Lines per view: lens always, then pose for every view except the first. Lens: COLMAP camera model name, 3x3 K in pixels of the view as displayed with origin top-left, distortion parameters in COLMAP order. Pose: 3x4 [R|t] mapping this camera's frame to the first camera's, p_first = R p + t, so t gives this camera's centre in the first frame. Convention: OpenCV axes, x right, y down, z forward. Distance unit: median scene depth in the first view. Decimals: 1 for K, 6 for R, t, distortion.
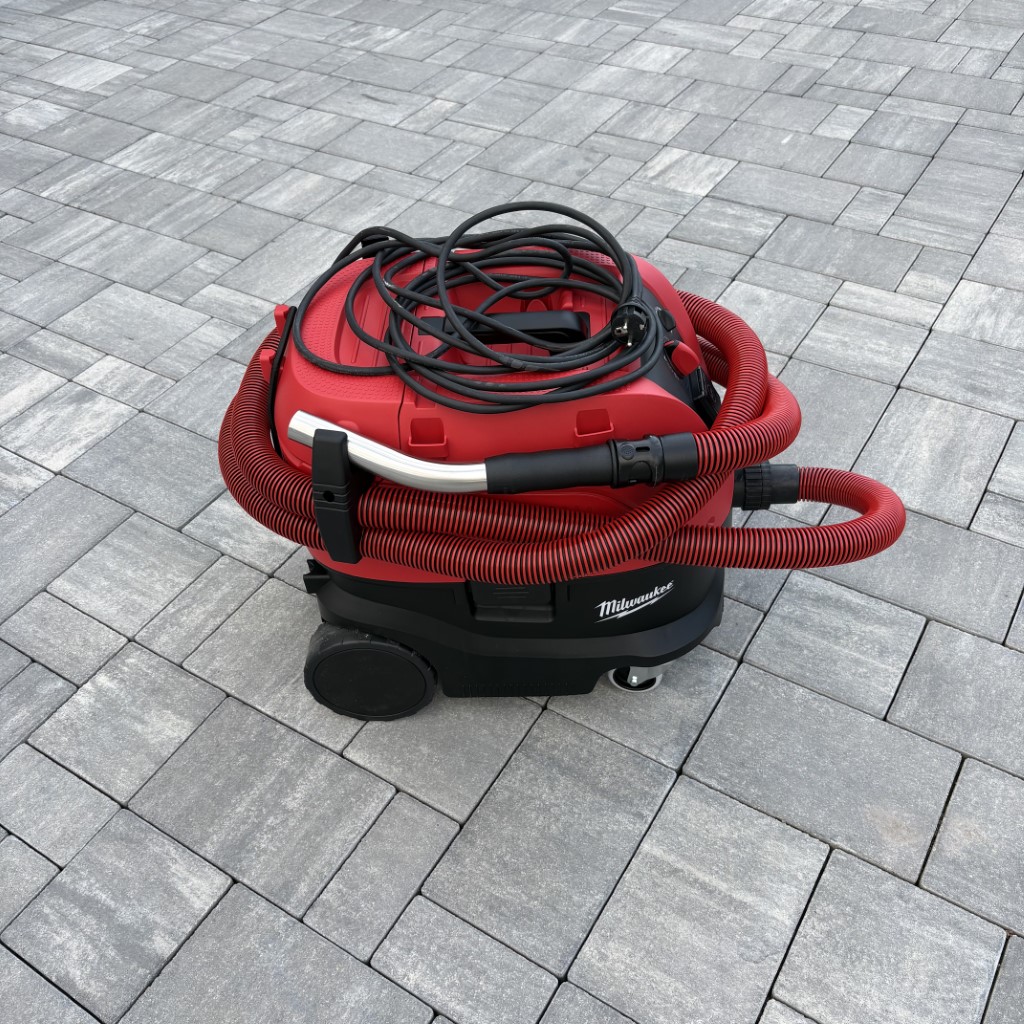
lens RADIAL K [[1033.8, 0, 507.9], [0, 1033.8, 531.4], [0, 0, 1]] dist [0.001040, 0.029698]
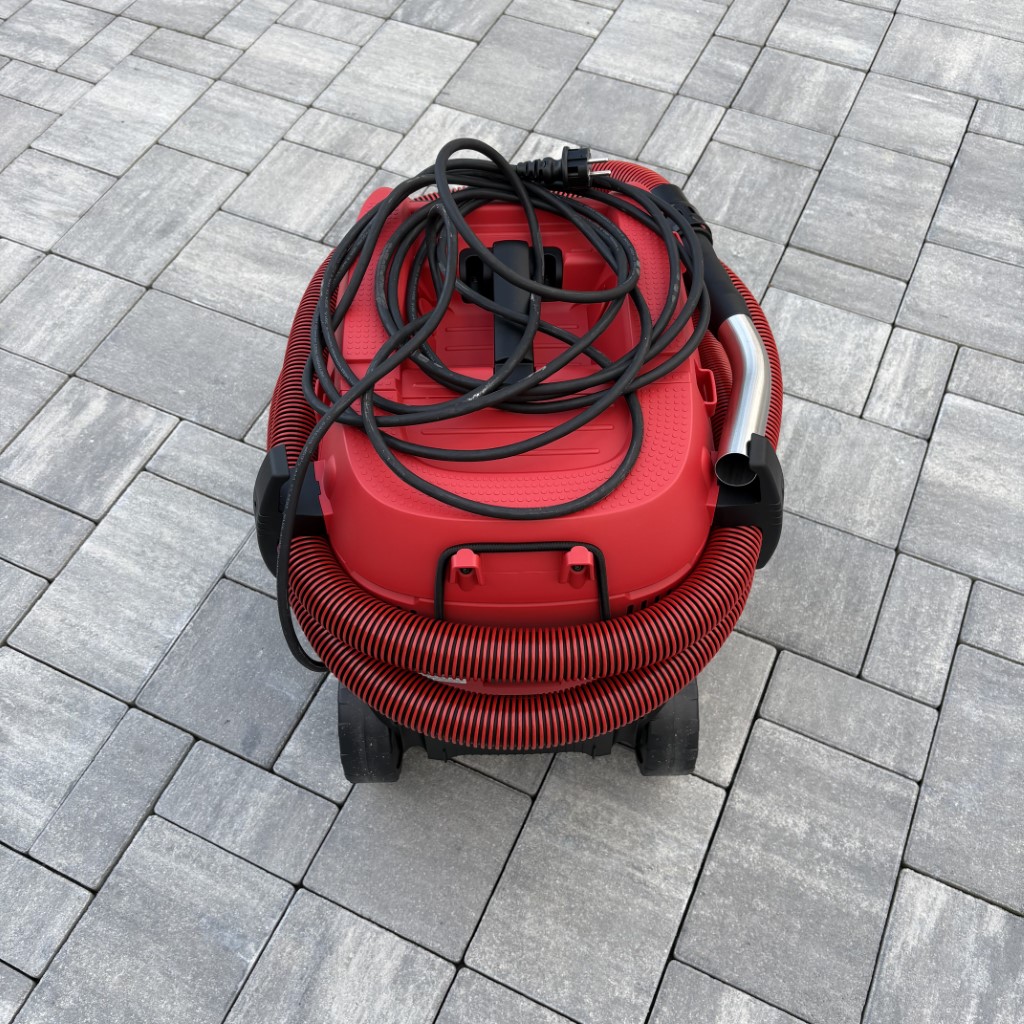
lens RADIAL K [[1029.6, 0, 507.7], [0, 1029.6, 520.3], [0, 0, 1]] dist [0.008322, 0.020844]
pose [[-0.128489, -0.800735, 0.585076, -0.464619], [0.718156, 0.331732, 0.611723, -0.526213], [-0.683917, 0.498776, 0.532429, 0.544279]]
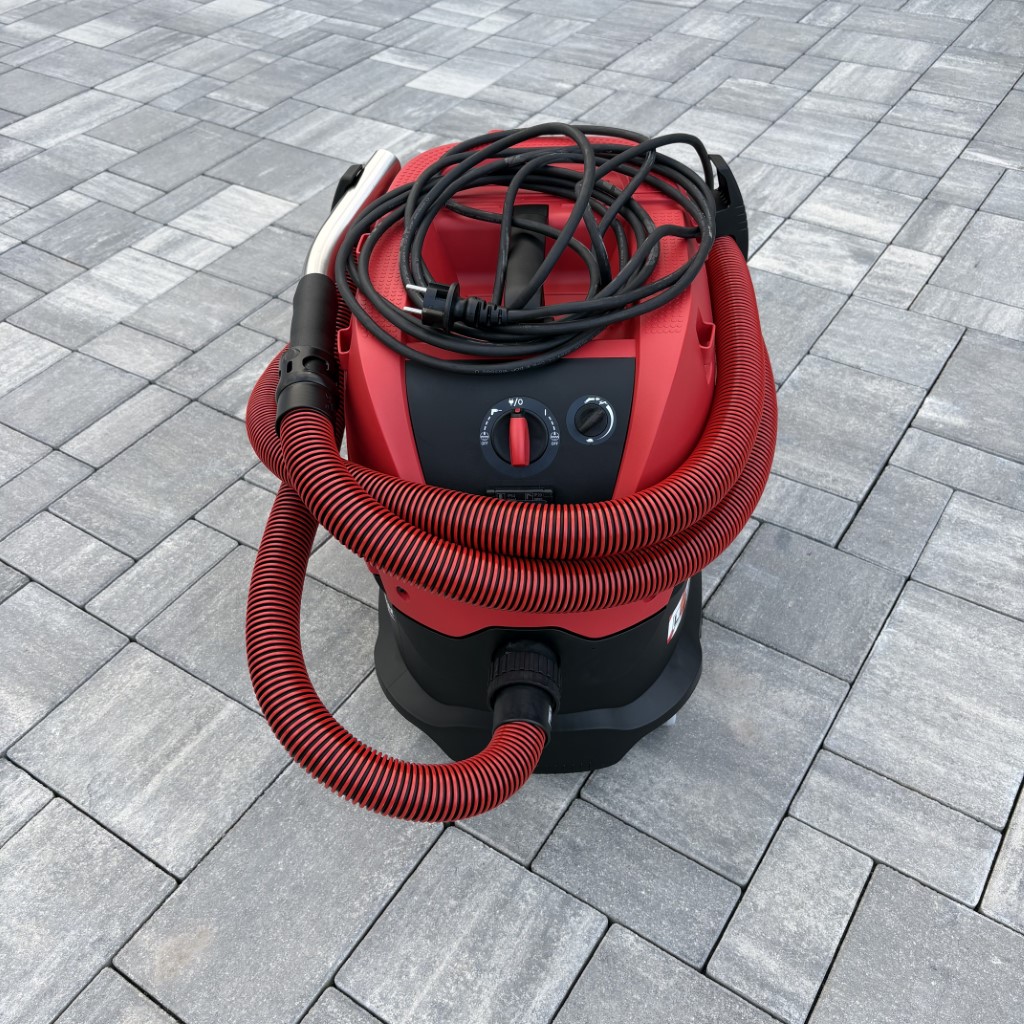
lens RADIAL K [[1029.6, 0, 507.7], [0, 1029.6, 520.3], [0, 0, 1]] dist [0.008322, 0.020844]
pose [[-0.021077, 0.746929, -0.664570, 0.592796], [-0.671445, 0.481927, 0.562946, -0.470185], [0.740755, 0.458087, 0.491364, 0.567339]]
